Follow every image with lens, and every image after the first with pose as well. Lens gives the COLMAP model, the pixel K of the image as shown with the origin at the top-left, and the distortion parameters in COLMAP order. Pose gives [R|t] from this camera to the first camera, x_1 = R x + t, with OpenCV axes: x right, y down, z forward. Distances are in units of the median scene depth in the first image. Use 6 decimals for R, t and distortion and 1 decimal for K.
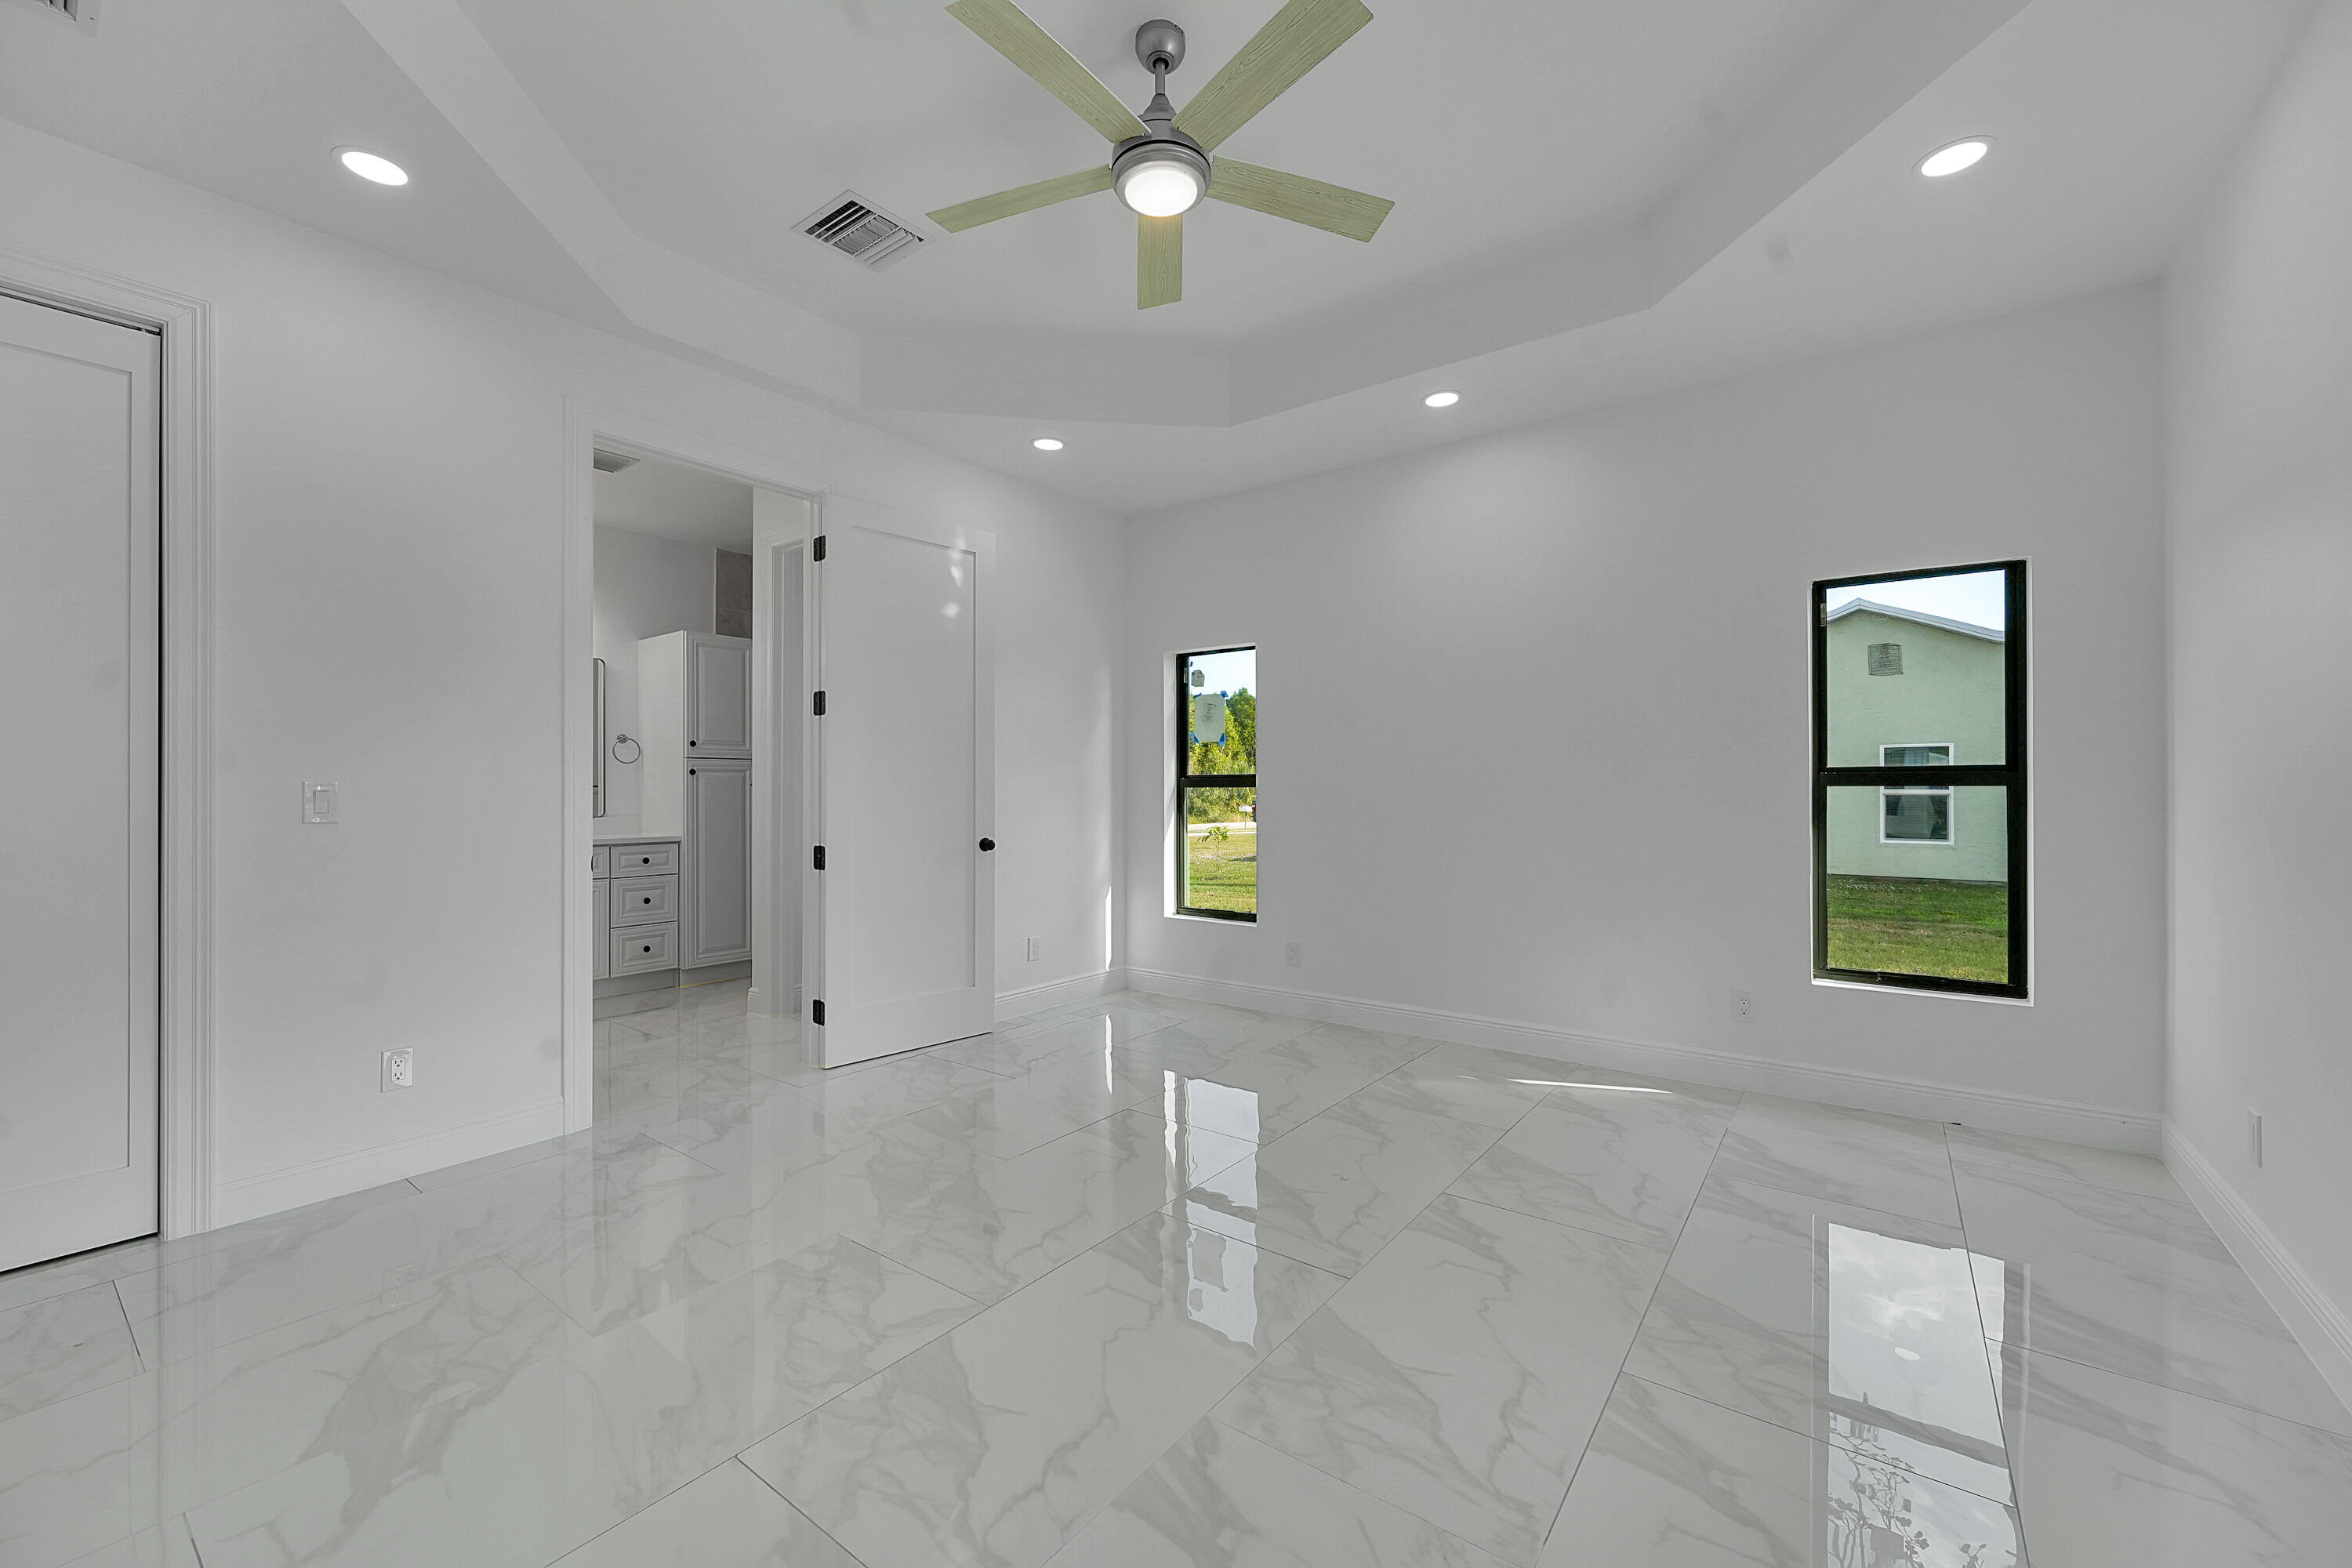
lens RADIAL K [[928.0, 0, 1177.2], [0, 928.0, 787.8], [0, 0, 1]] dist [0.000377, -0.000183]
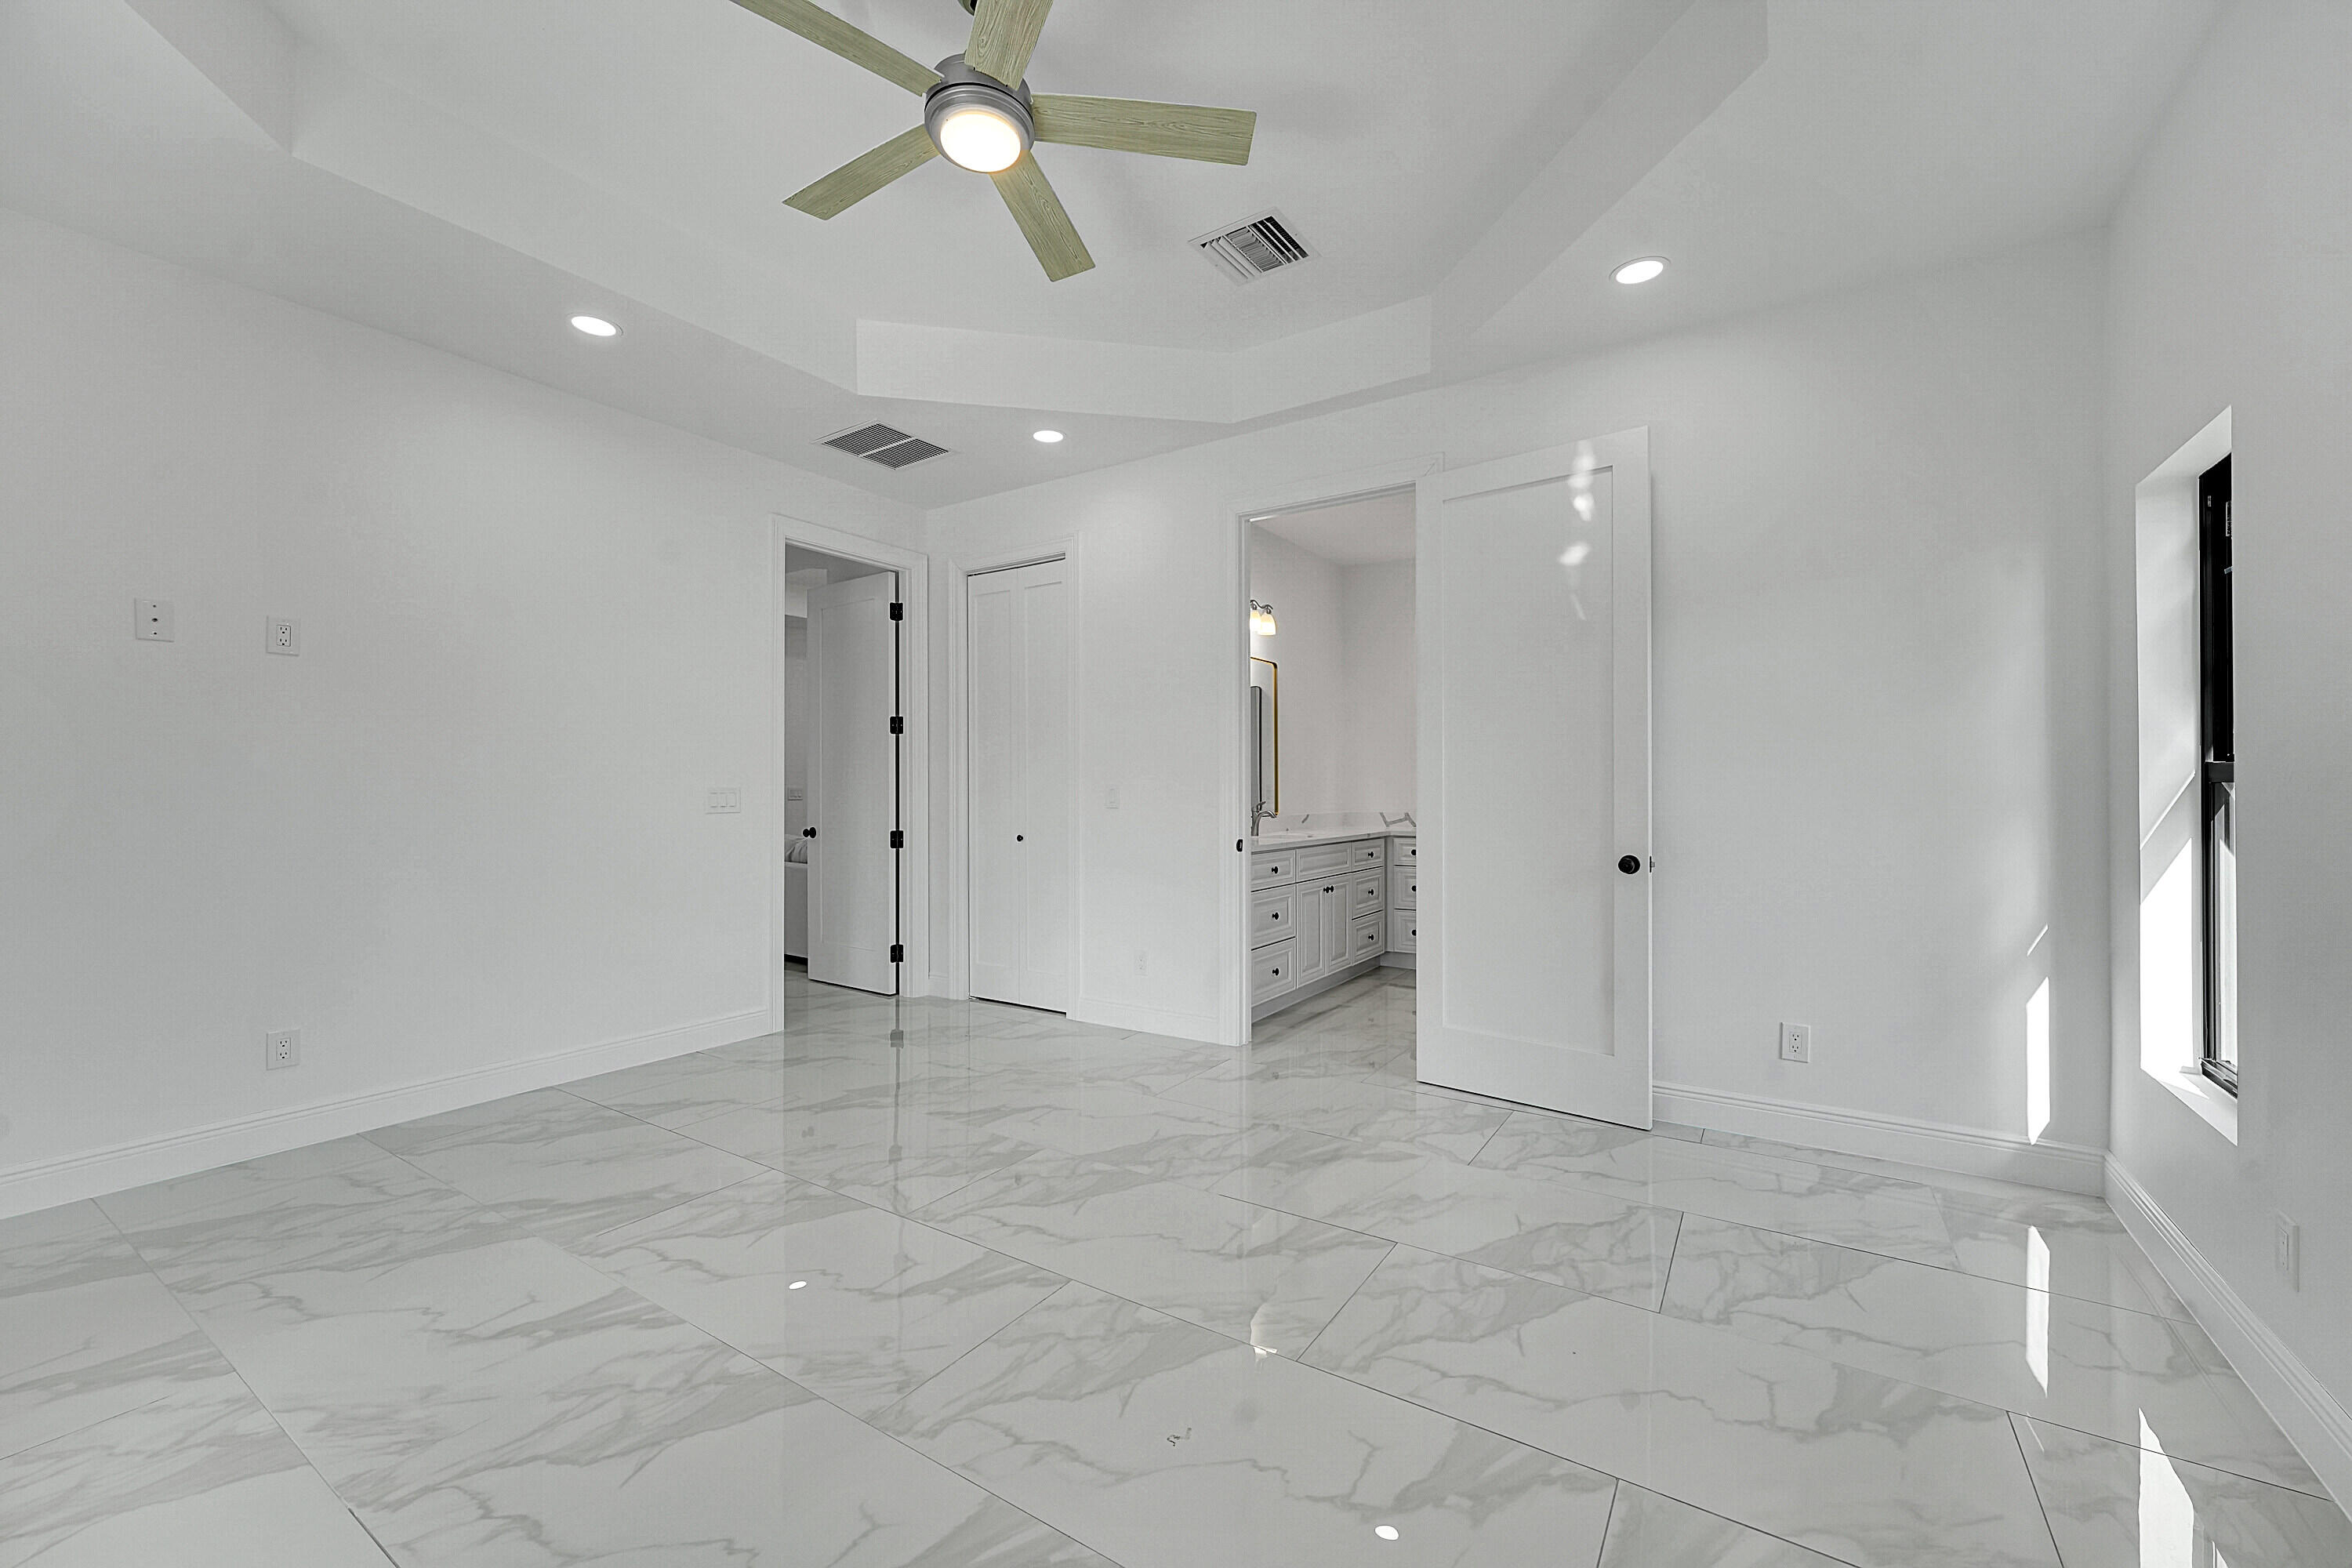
lens RADIAL K [[928.0, 0, 1180.4], [0, 928.0, 784.6], [0, 0, 1]] dist [0.000377, -0.000183]
pose [[0.068823, -0.003529, -0.997623, 0.505924], [0.004250, 0.999986, -0.003245, 0.000126], [0.997620, -0.004016, 0.068837, 0.625436]]
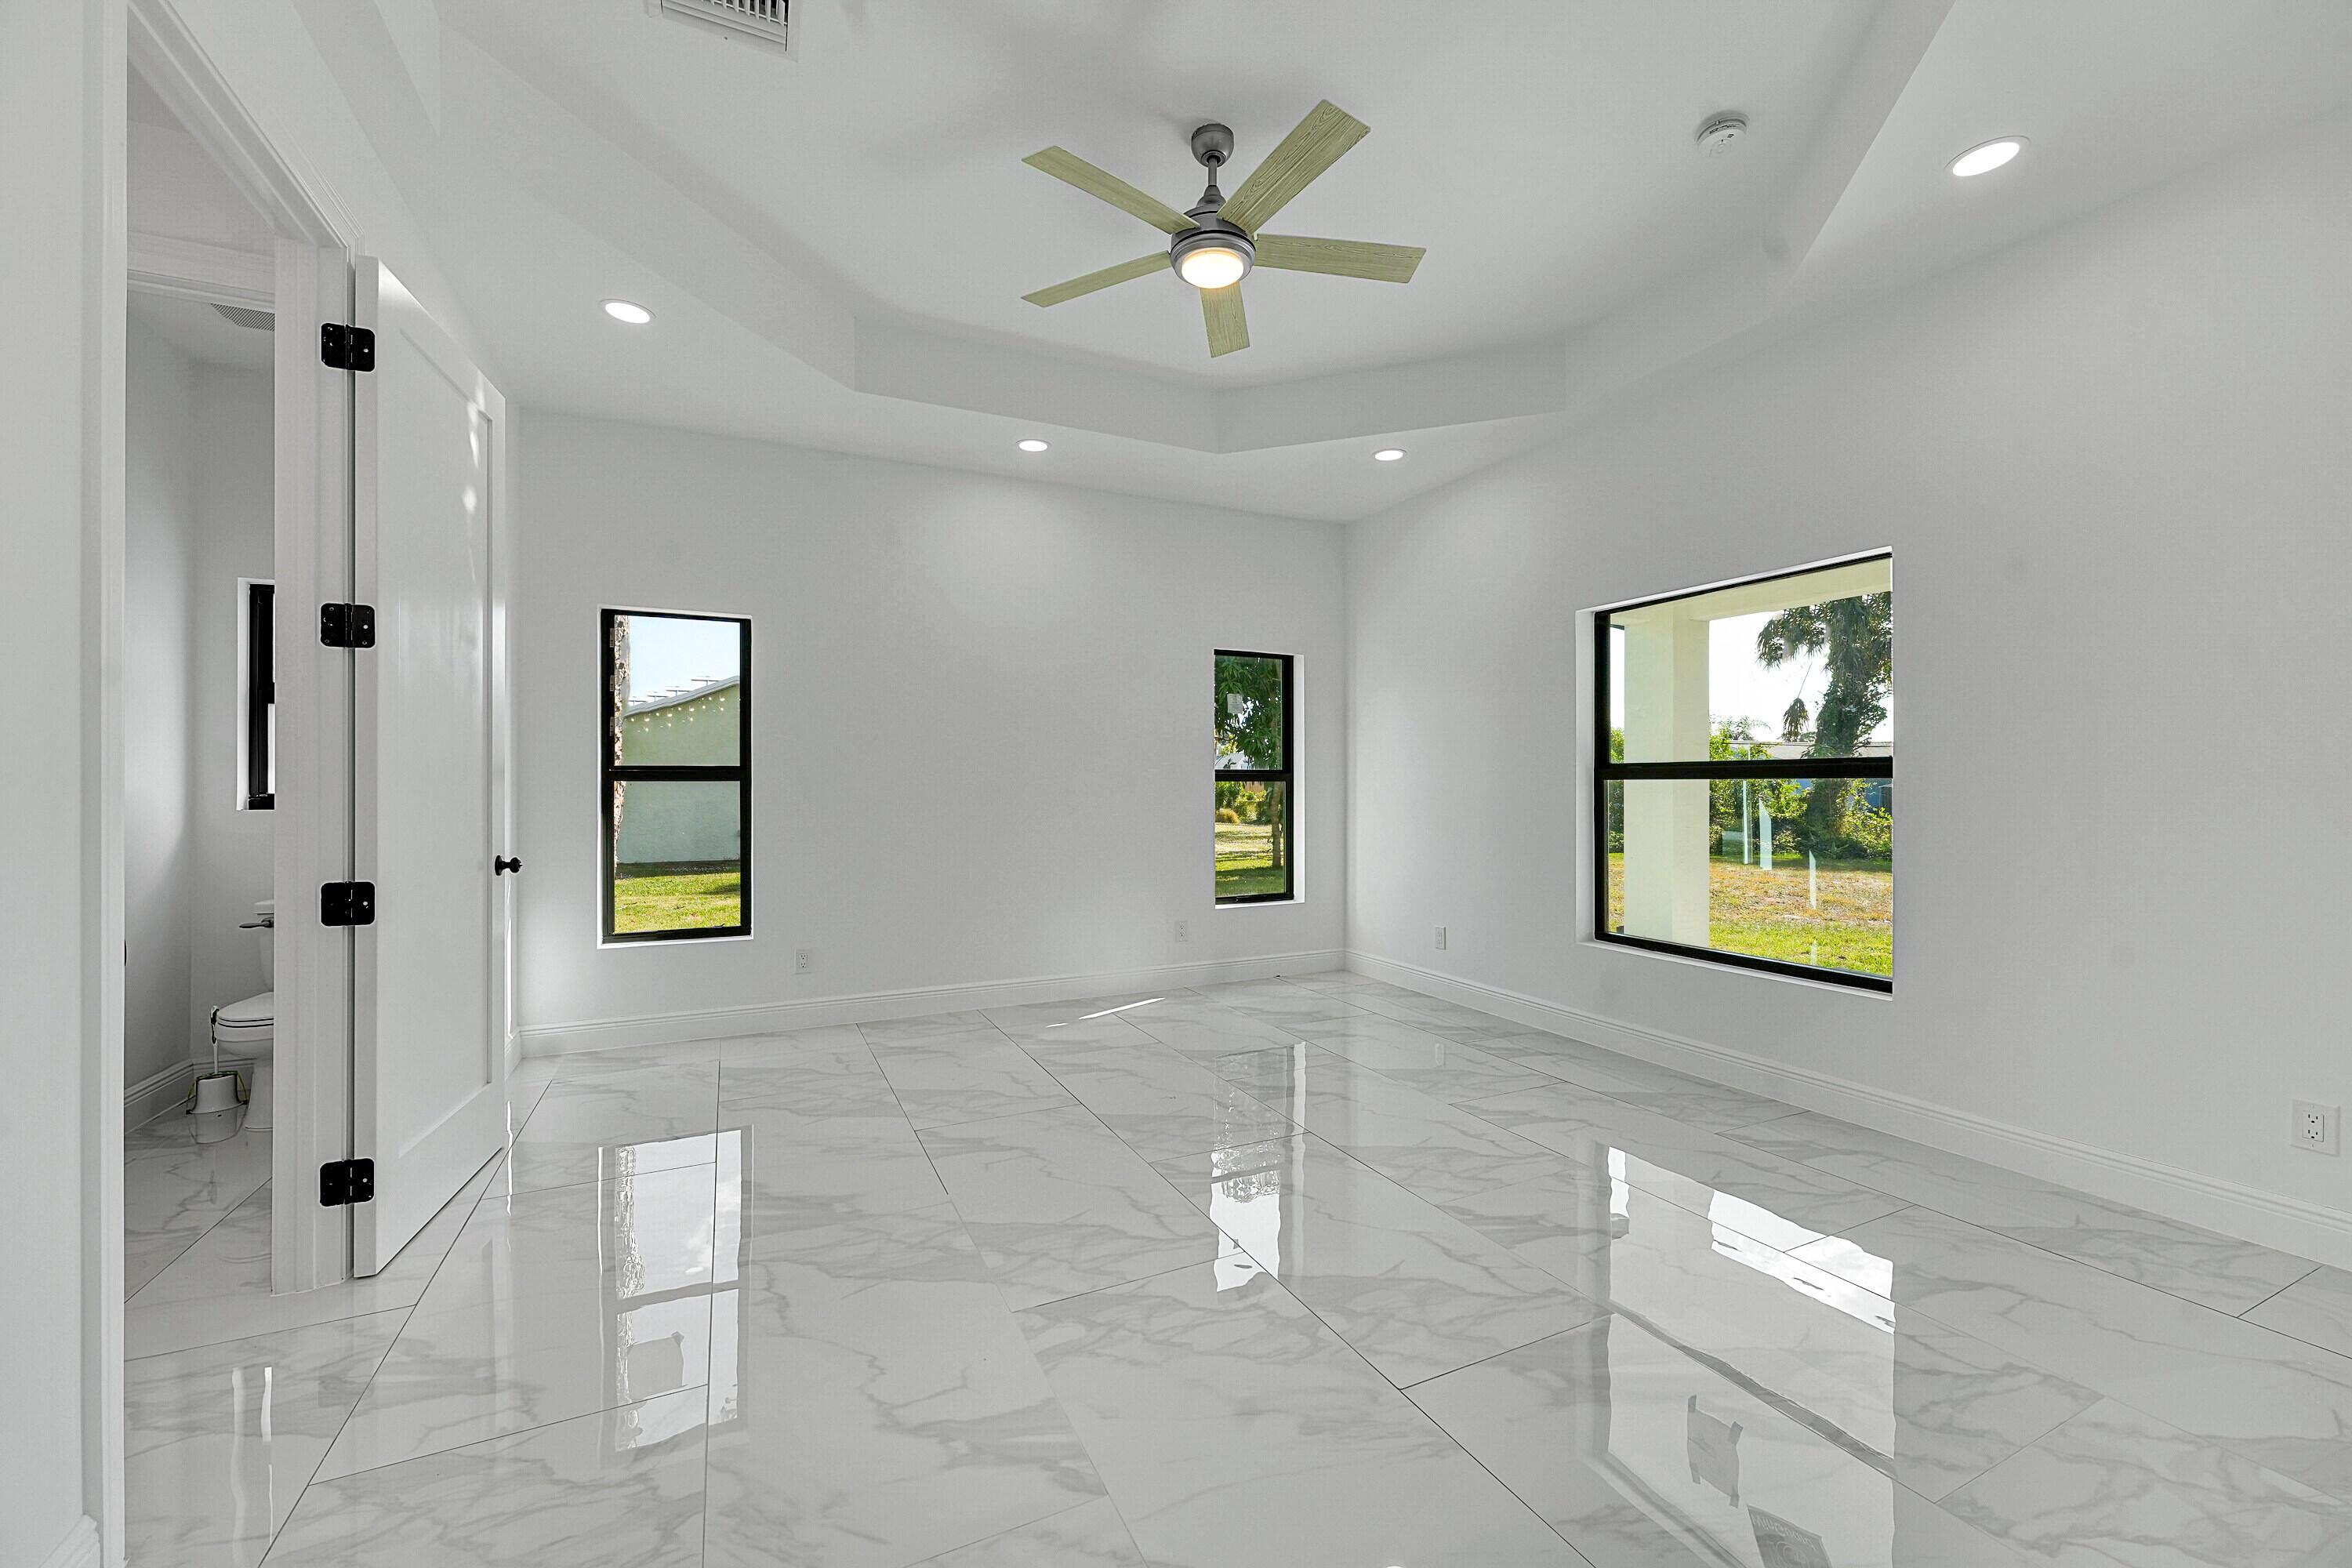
lens RADIAL K [[928.0, 0, 1177.1], [0, 928.0, 787.7], [0, 0, 1]] dist [0.000377, -0.000183]
pose [[0.459496, -0.001847, 0.888178, -0.592264], [-0.000916, 0.999996, 0.002553, 0.003868], [-0.888179, -0.001986, 0.459492, 0.277490]]
